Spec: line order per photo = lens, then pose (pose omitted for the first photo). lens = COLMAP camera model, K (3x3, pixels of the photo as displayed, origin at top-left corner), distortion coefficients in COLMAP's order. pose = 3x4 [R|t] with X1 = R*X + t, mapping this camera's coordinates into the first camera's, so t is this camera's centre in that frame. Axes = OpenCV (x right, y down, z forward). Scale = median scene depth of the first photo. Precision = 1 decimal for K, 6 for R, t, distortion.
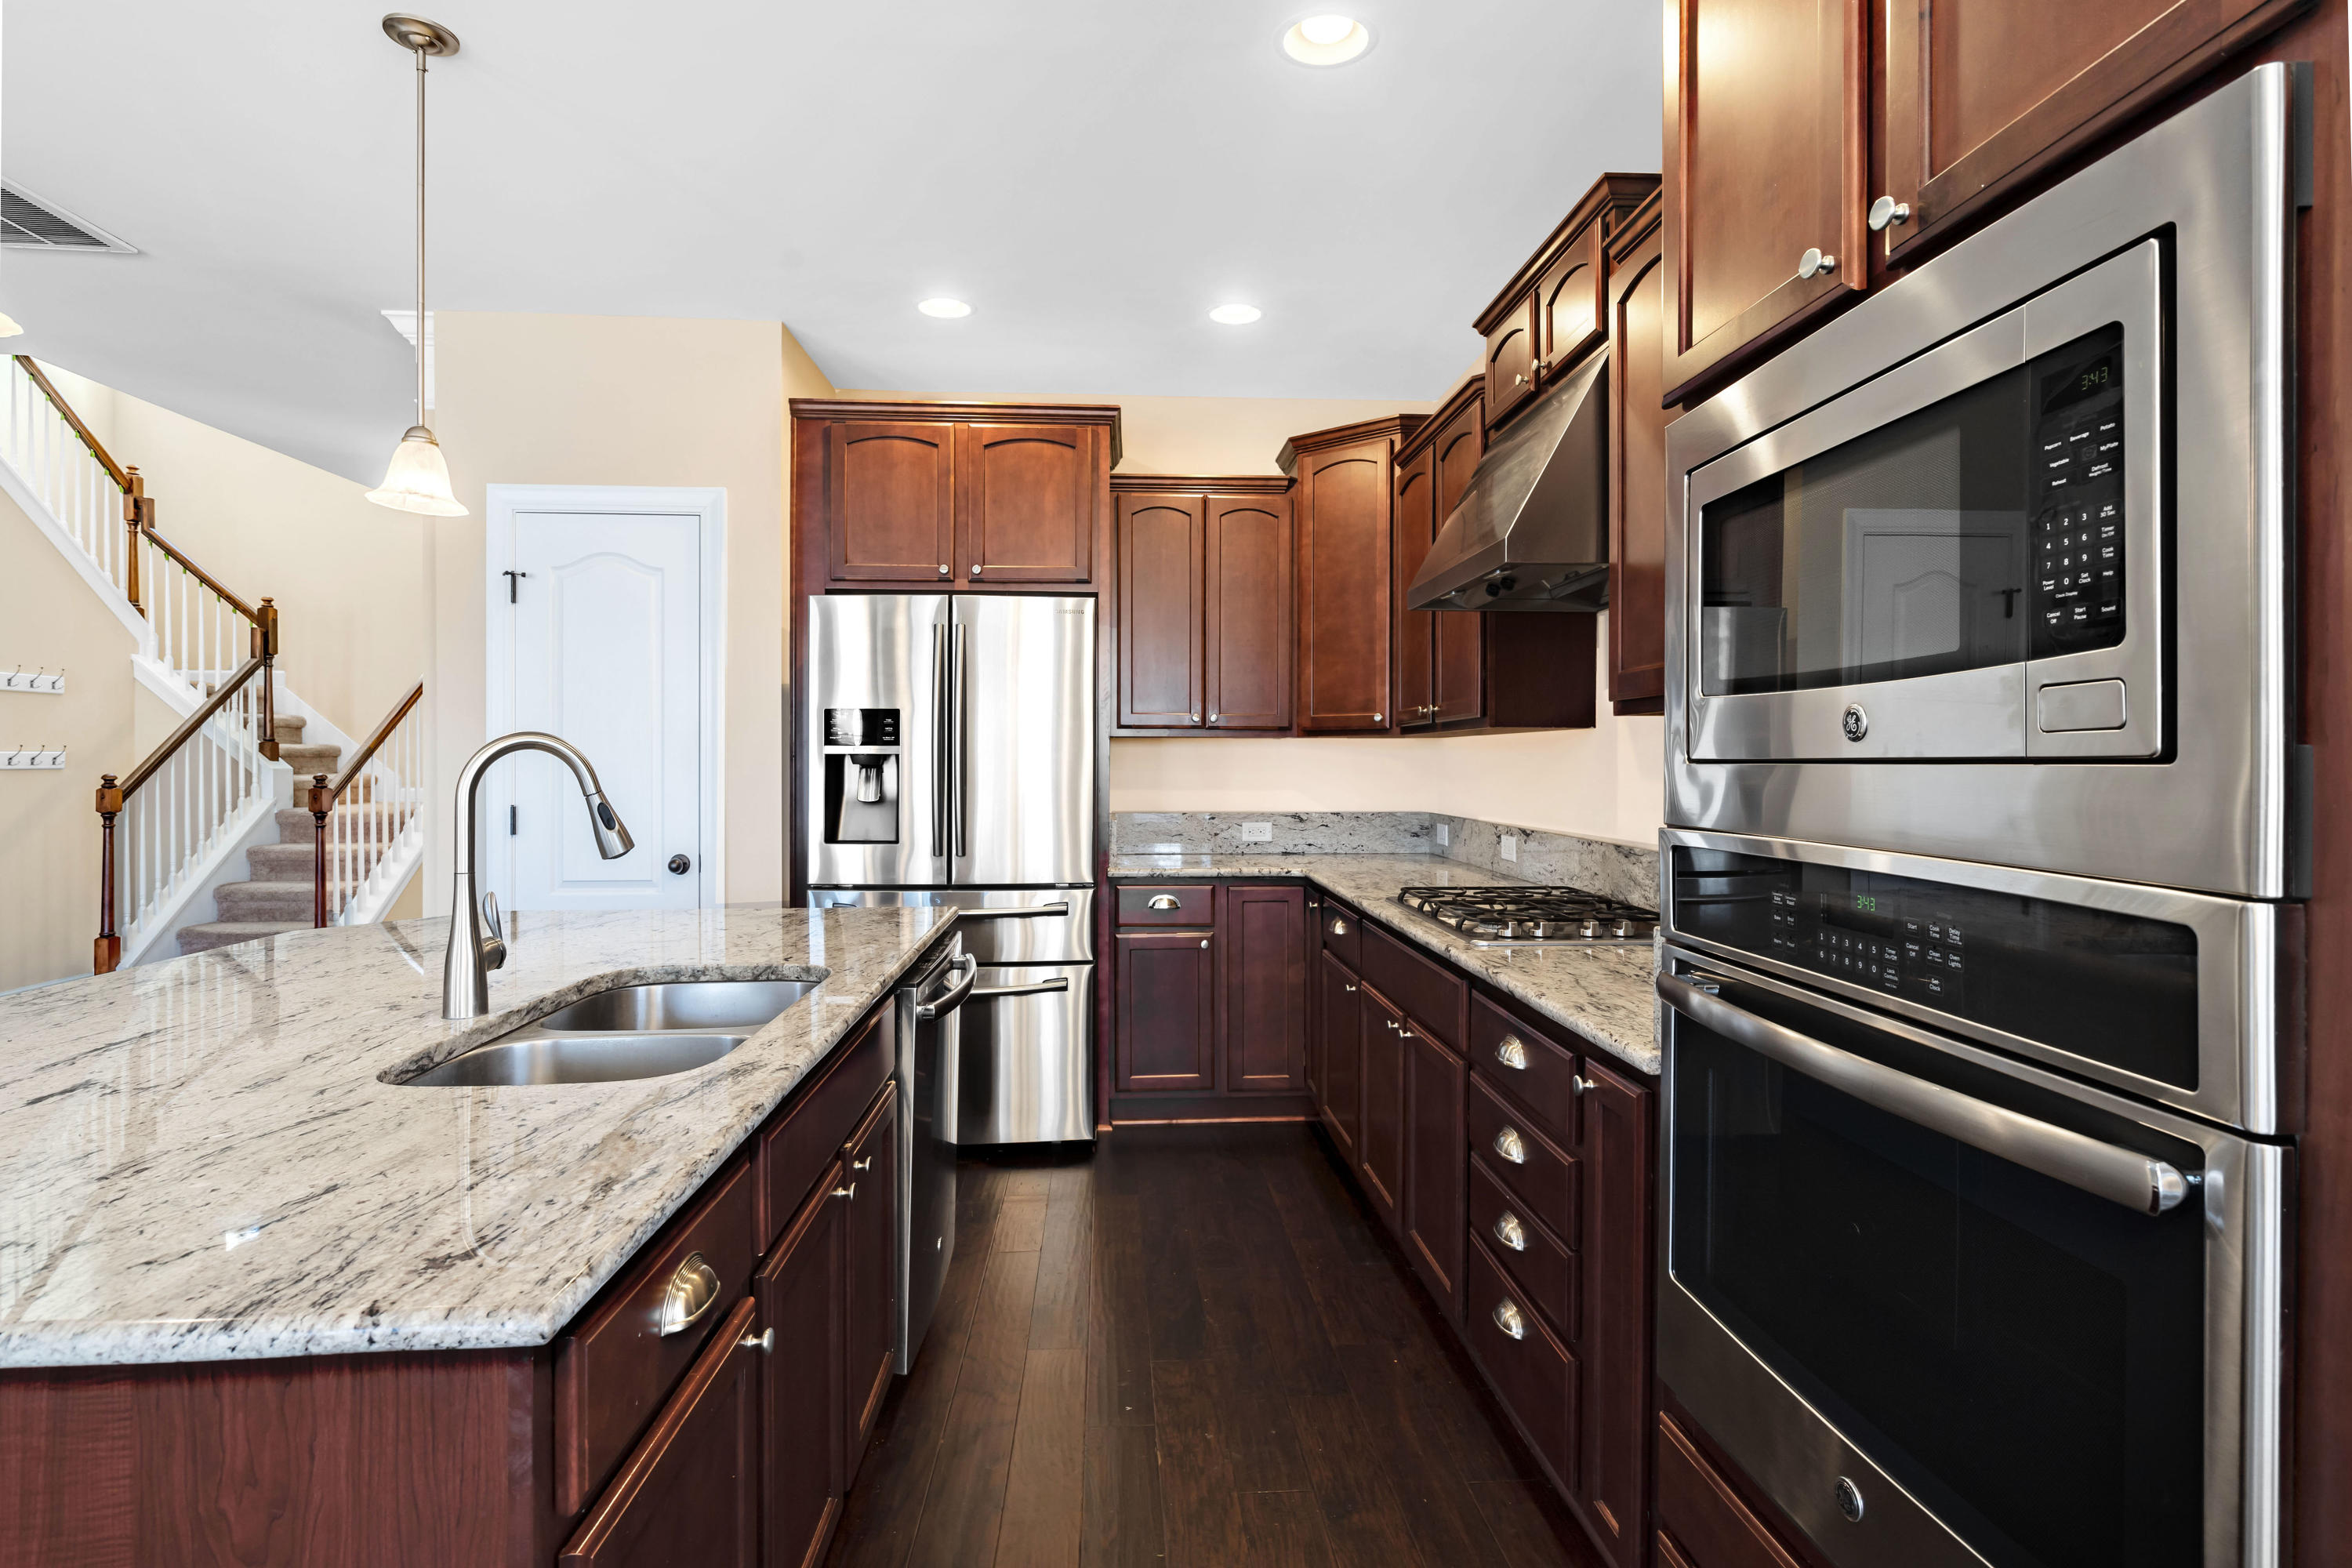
lens RADIAL K [[1139.5, 0, 1150.7], [0, 1139.5, 766.2], [0, 0, 1]] dist [0.014252, -0.000211]
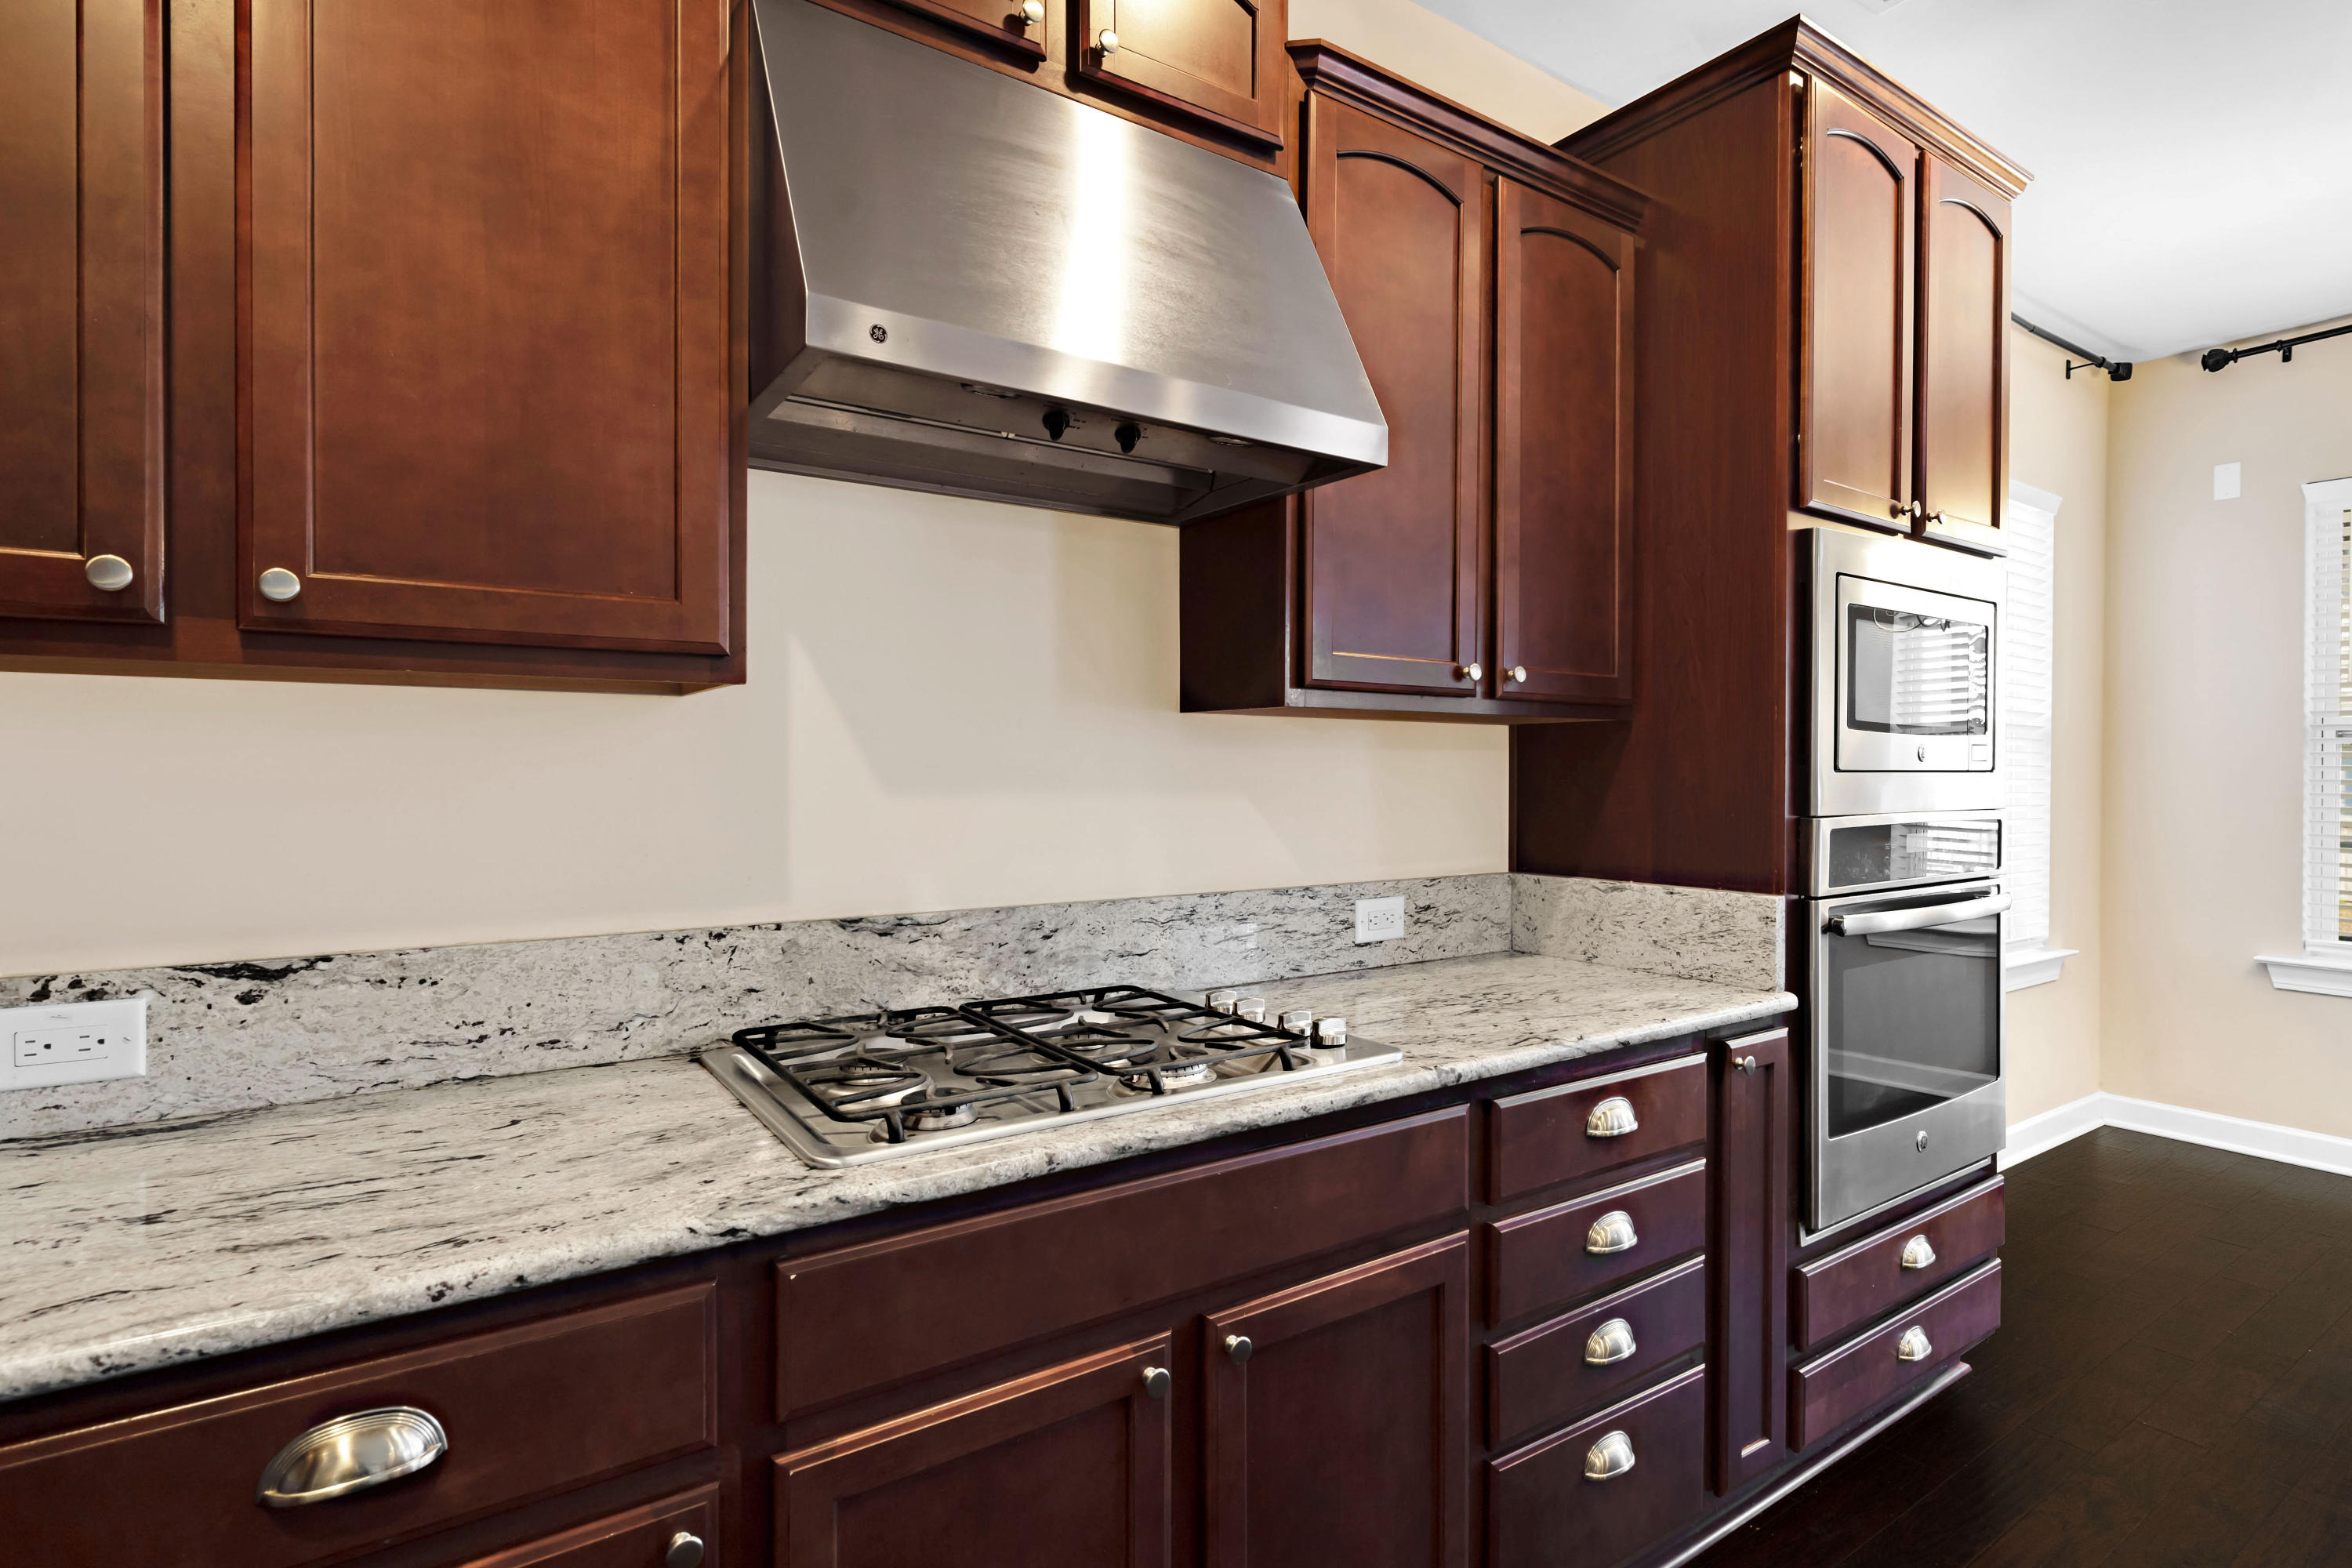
lens RADIAL K [[1139.5, 0, 1150.7], [0, 1139.5, 766.2], [0, 0, 1]] dist [0.014252, -0.000211]
pose [[-0.521293, -0.002297, 0.853375, -0.109374], [0.000784, 0.999995, 0.003170, -0.005806], [-0.853378, 0.002322, -0.521288, 0.880044]]
